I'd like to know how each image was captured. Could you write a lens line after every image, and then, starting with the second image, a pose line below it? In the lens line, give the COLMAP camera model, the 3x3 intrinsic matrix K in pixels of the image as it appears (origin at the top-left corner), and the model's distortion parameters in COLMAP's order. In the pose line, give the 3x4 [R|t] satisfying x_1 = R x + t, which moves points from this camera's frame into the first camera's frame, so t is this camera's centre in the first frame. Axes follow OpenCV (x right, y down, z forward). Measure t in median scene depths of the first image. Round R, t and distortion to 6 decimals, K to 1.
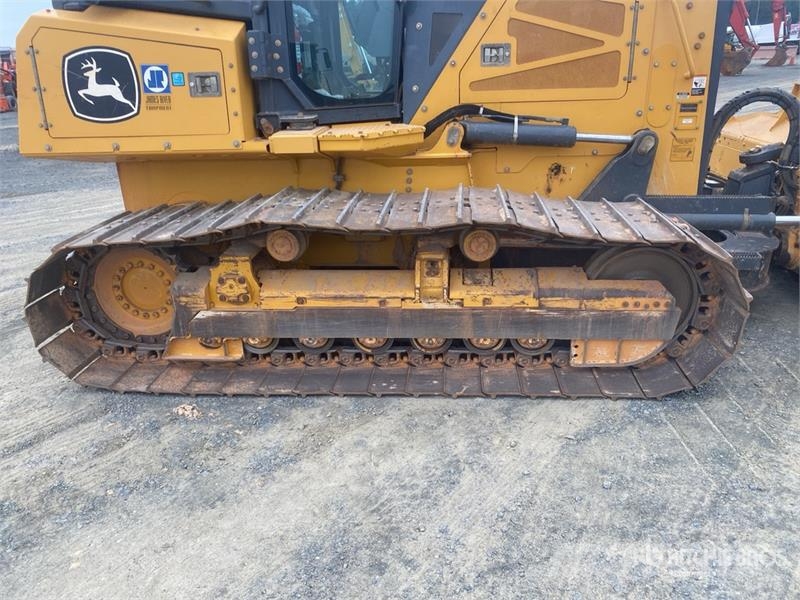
lens RADIAL K [[607.0, 0, 395.3], [0, 607.0, 301.0], [0, 0, 1]] dist [0.075911, -0.105075]
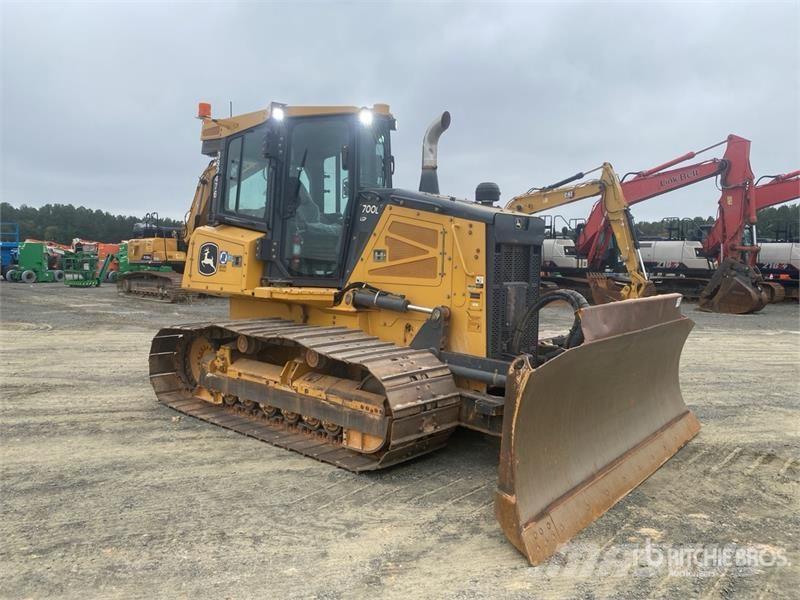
lens RADIAL K [[615.4, 0, 399.2], [0, 615.4, 284.9], [0, 0, 1]] dist [0.088402, -0.114883]
pose [[0.794940, 0.077368, -0.601735, 1.313687], [-0.267704, 0.934787, -0.233468, 0.053861], [0.544431, 0.346680, 0.763811, -0.238465]]
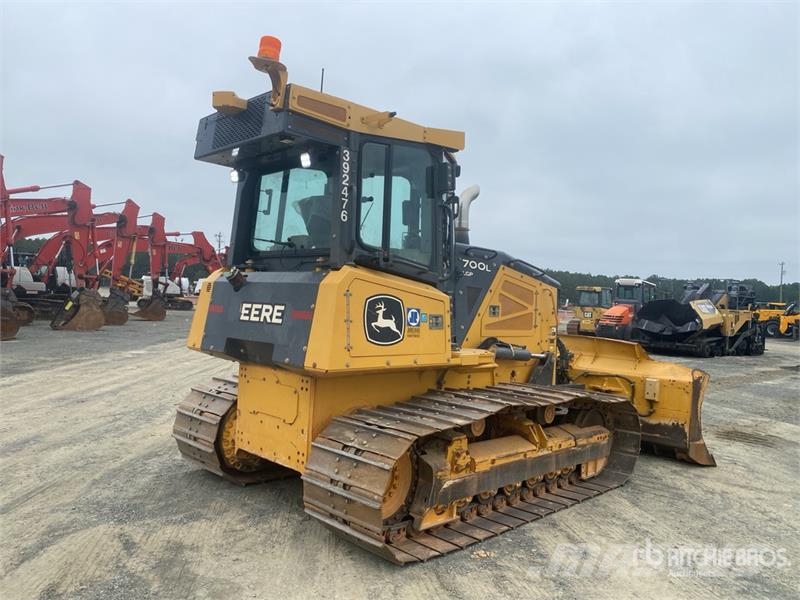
lens RADIAL K [[607.0, 0, 395.3], [0, 607.0, 301.0], [0, 0, 1]] dist [0.075911, -0.105075]
pose [[0.658256, 0.062915, 0.750161, -1.456924], [0.216672, 0.938498, -0.268838, -0.019418], [-0.720939, 0.339503, 0.604140, 0.145382]]
